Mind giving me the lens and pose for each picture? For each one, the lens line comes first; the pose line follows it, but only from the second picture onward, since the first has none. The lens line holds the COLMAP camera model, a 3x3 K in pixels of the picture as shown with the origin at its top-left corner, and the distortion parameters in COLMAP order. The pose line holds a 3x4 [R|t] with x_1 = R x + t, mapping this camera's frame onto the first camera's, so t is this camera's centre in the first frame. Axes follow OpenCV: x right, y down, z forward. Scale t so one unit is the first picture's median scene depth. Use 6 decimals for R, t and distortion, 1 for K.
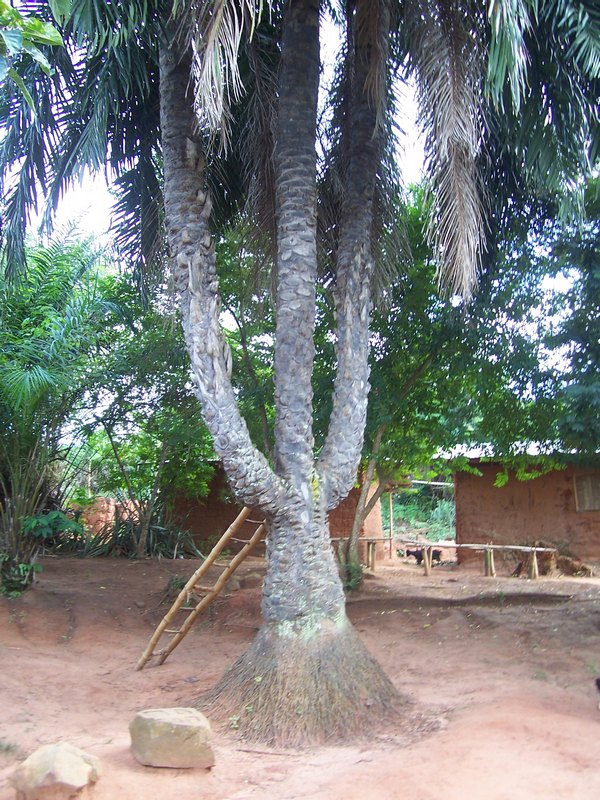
lens RADIAL K [[808.6, 0, 300.0], [0, 808.6, 400.0], [0, 0, 1]] dist [-0.179048, 0.173099]
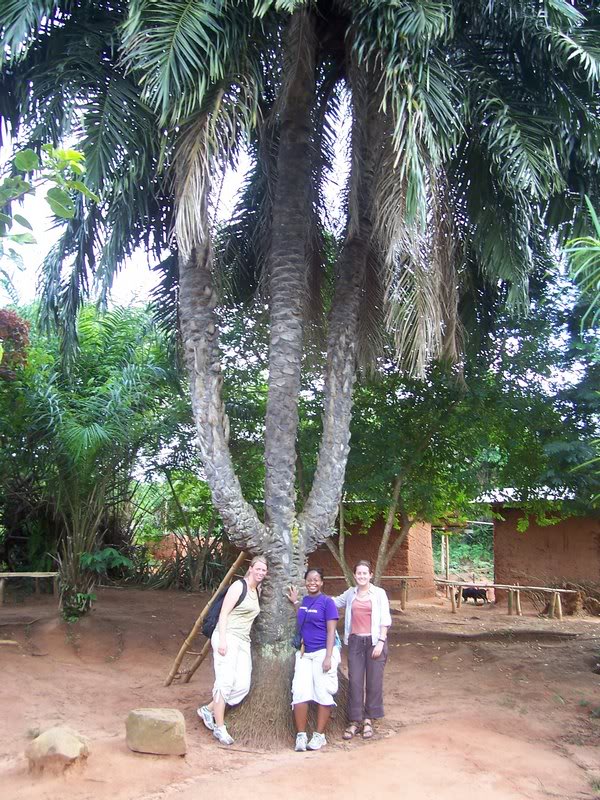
lens RADIAL K [[808.6, 0, 300.0], [0, 808.6, 400.0], [0, 0, 1]] dist [-0.179048, 0.173099]
pose [[0.992711, -0.004750, -0.120426, 0.154335], [-0.000564, 0.999029, -0.044051, -0.034935], [0.120518, 0.043797, 0.991745, -0.178772]]
